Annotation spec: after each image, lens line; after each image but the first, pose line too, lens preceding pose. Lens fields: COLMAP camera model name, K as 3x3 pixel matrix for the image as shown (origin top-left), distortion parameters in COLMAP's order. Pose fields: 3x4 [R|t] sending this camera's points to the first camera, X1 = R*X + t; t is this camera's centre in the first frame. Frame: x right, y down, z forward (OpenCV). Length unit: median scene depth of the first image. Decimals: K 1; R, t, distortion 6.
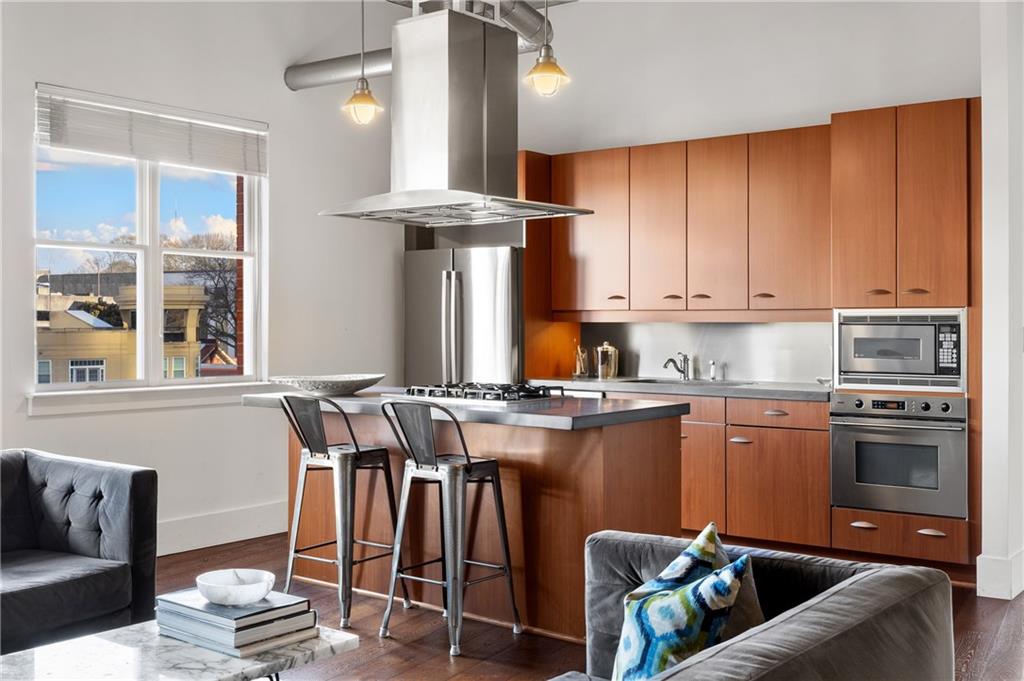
lens RADIAL K [[1137.7, 0, 514.2], [0, 1137.7, 329.9], [0, 0, 1]] dist [0.029917, 0.000000]
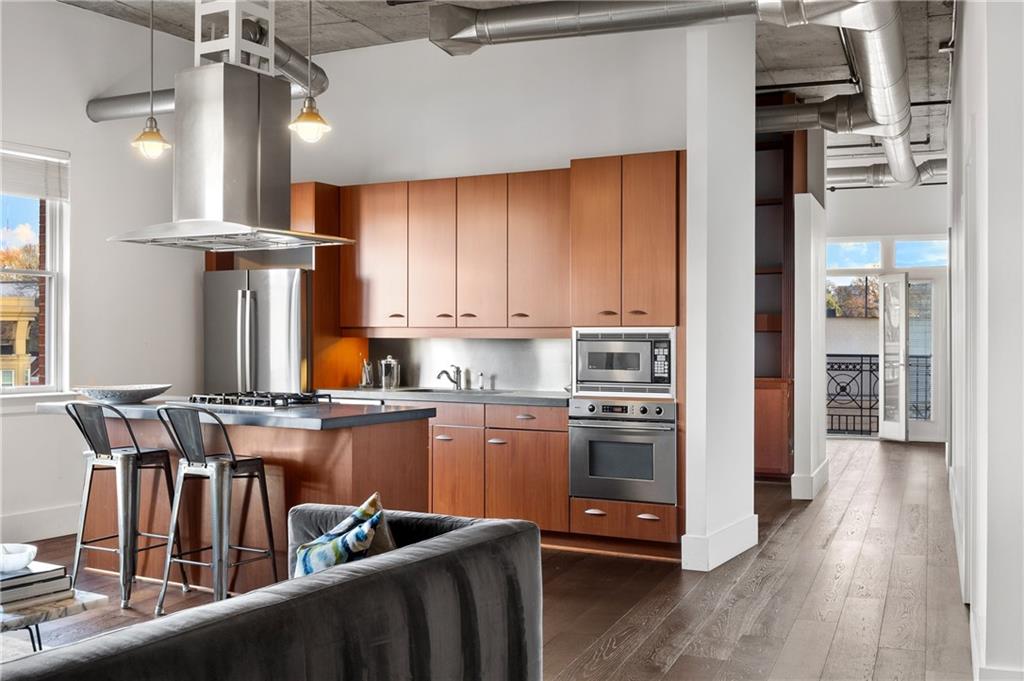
lens RADIAL K [[1137.7, 0, 510.1], [0, 1137.7, 340.7], [0, 0, 1]] dist [0.029917, 0.000000]
pose [[0.992017, 0.002330, 0.126083, 0.074361], [-0.002015, 0.999995, -0.002622, -0.001437], [-0.126088, 0.002347, 0.992016, -0.148312]]
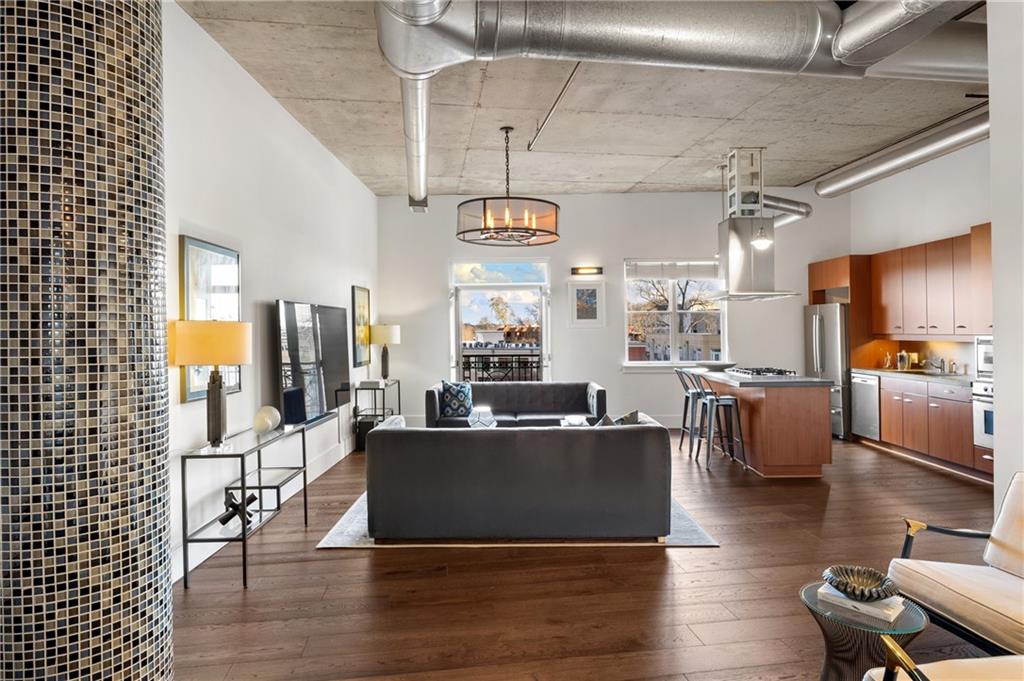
lens RADIAL K [[585.8, 0, 512.0], [0, 585.8, 335.1], [0, 0, 1]] dist [0.001617, 0.000976]
pose [[0.603879, -0.002198, -0.797073, 0.601702], [0.004406, 0.999990, 0.000580, -0.023596], [0.797064, -0.003863, 0.603882, -0.140038]]
